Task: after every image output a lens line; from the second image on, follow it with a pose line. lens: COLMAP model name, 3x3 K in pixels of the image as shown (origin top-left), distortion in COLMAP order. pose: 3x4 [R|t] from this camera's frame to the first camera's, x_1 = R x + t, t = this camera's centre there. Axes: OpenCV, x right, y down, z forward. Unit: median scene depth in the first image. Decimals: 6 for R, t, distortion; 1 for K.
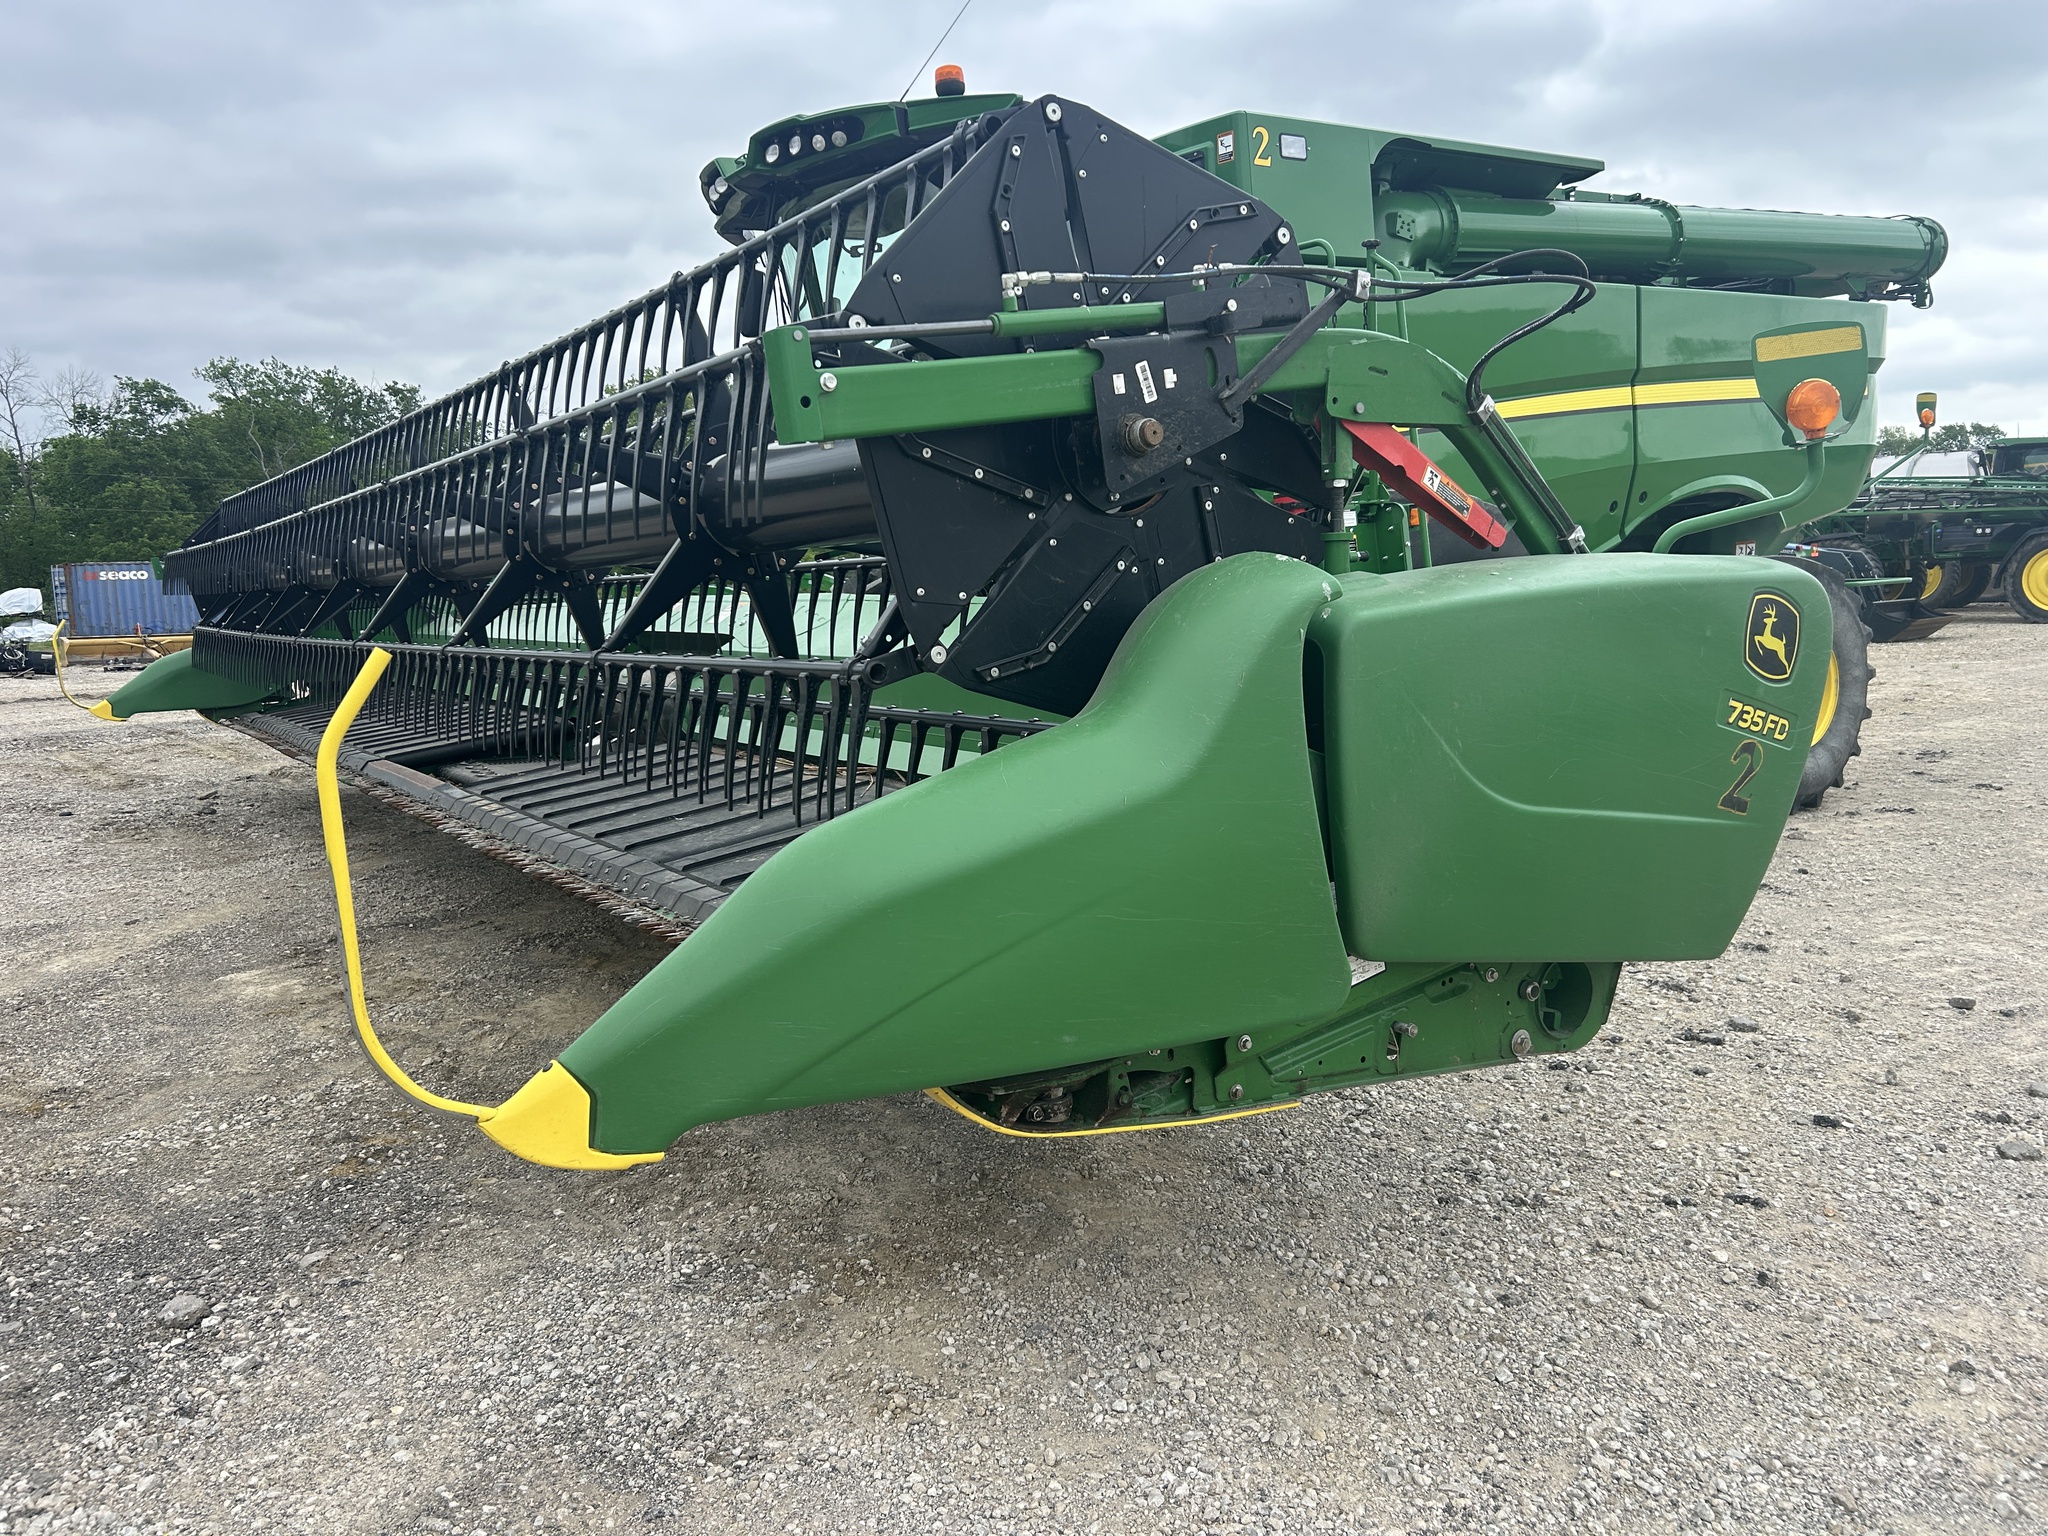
lens RADIAL K [[1529.7, 0, 973.3], [0, 1529.7, 757.3], [0, 0, 1]] dist [0.055187, -0.068763]
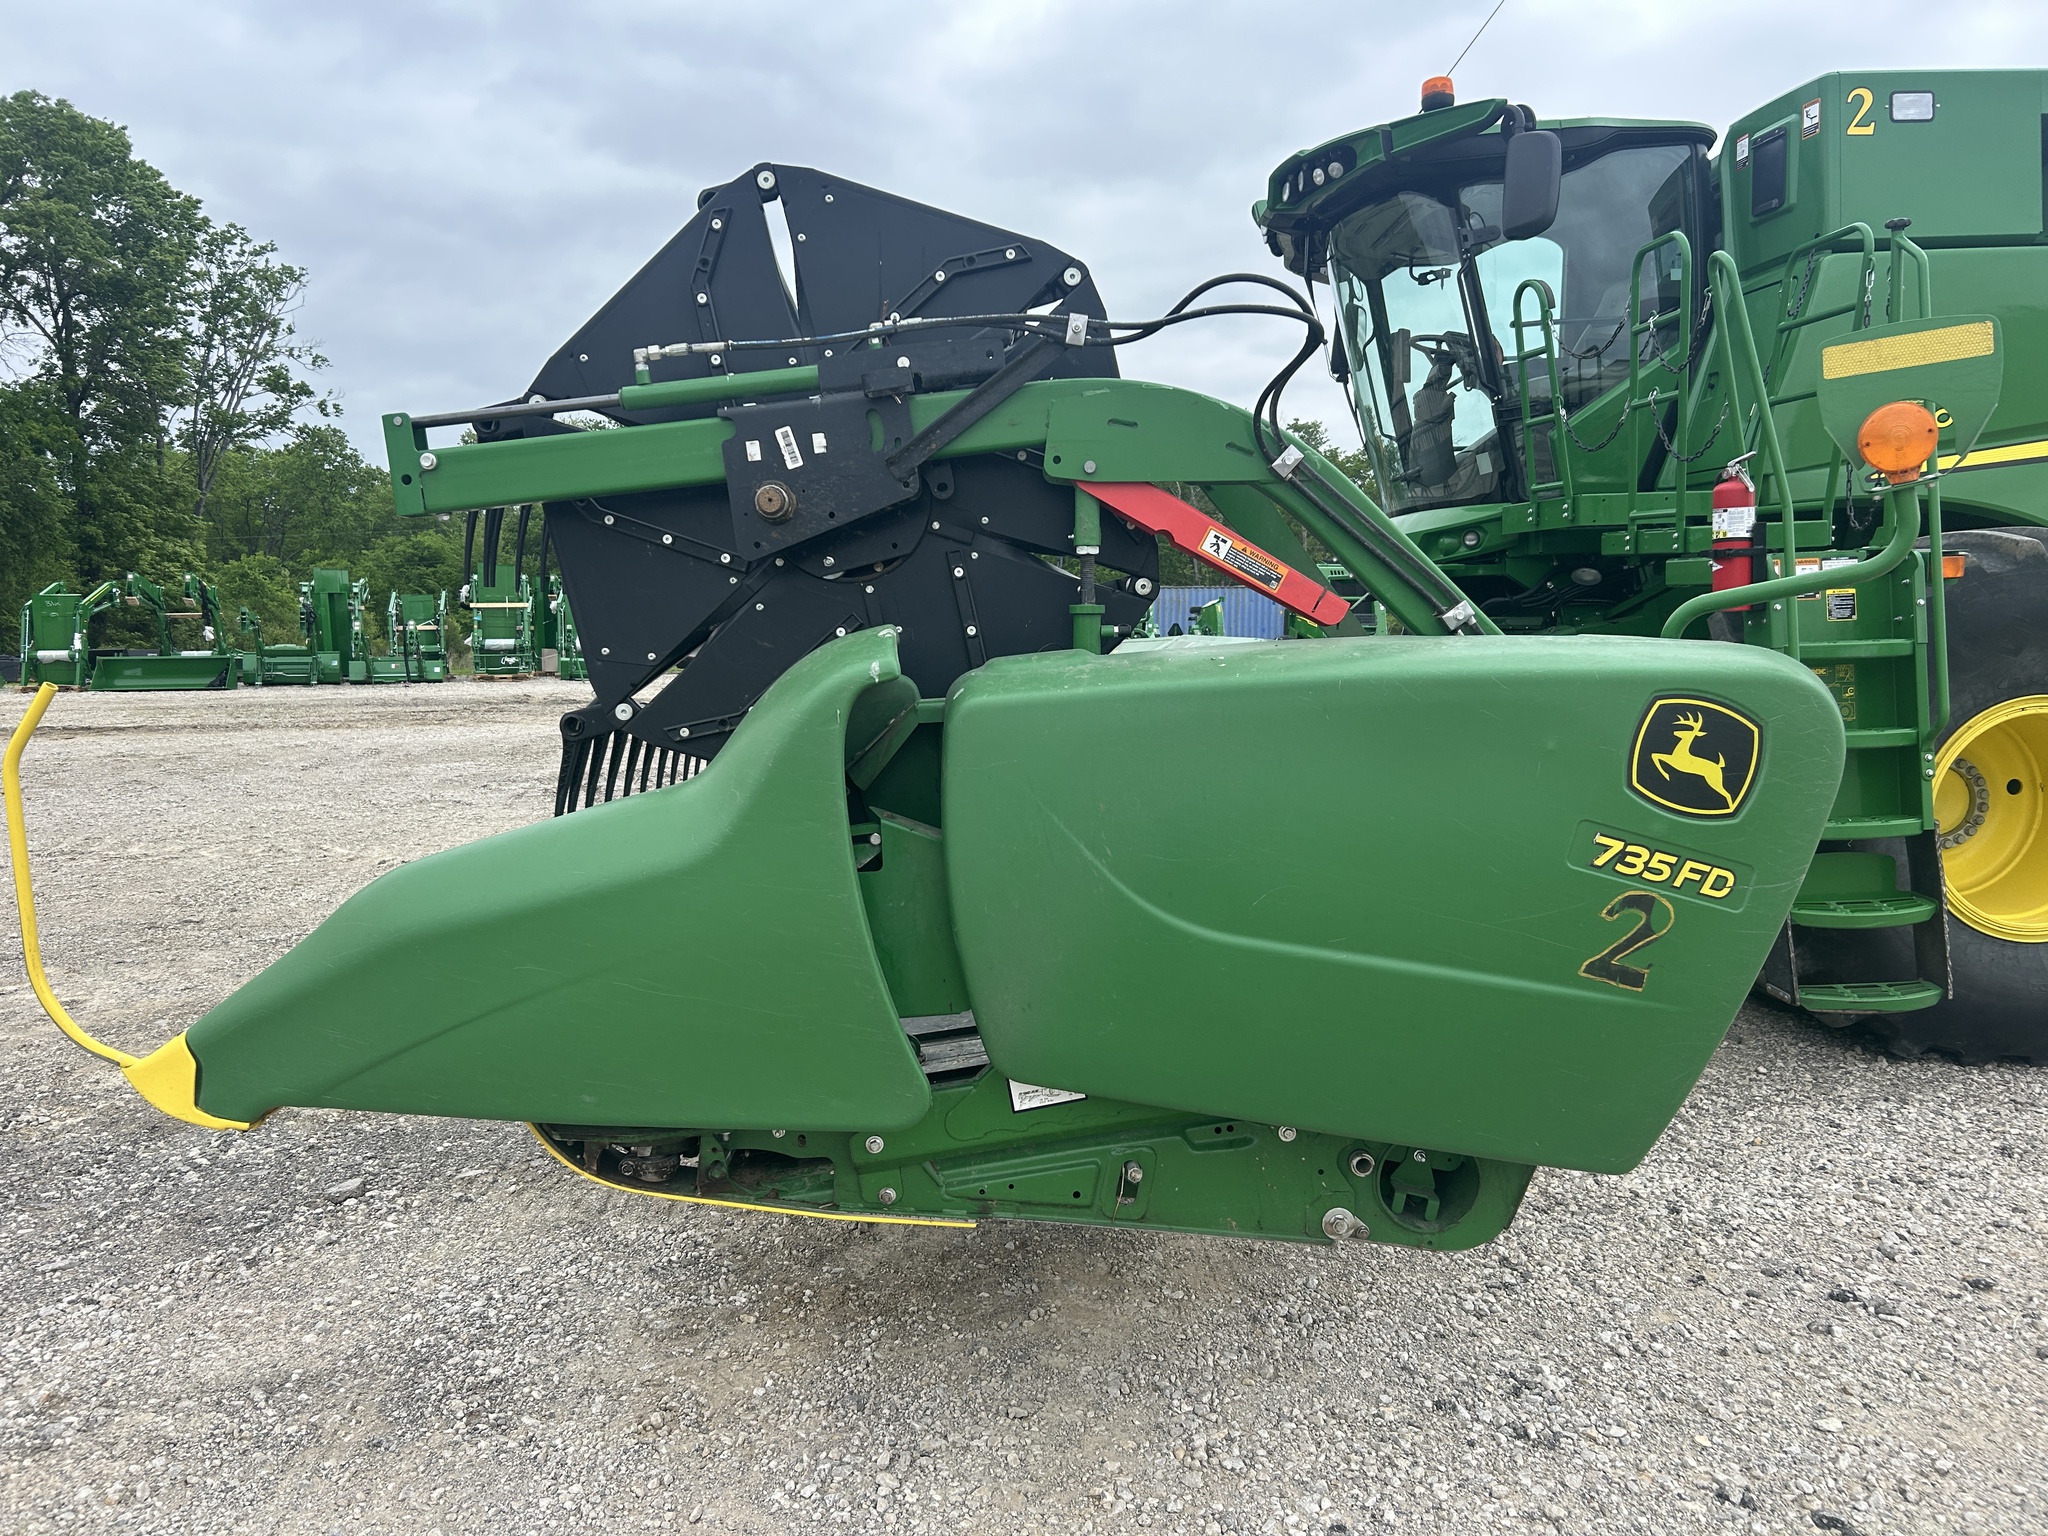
lens RADIAL K [[1512.7, 0, 1024.0], [0, 1512.7, 768.0], [0, 0, 1]] dist [0.050960, -0.054351]
pose [[0.853391, 0.079669, -0.515147, 0.663297], [-0.084618, 0.996316, 0.013906, -0.059389], [0.514358, 0.031723, 0.856989, 0.224988]]
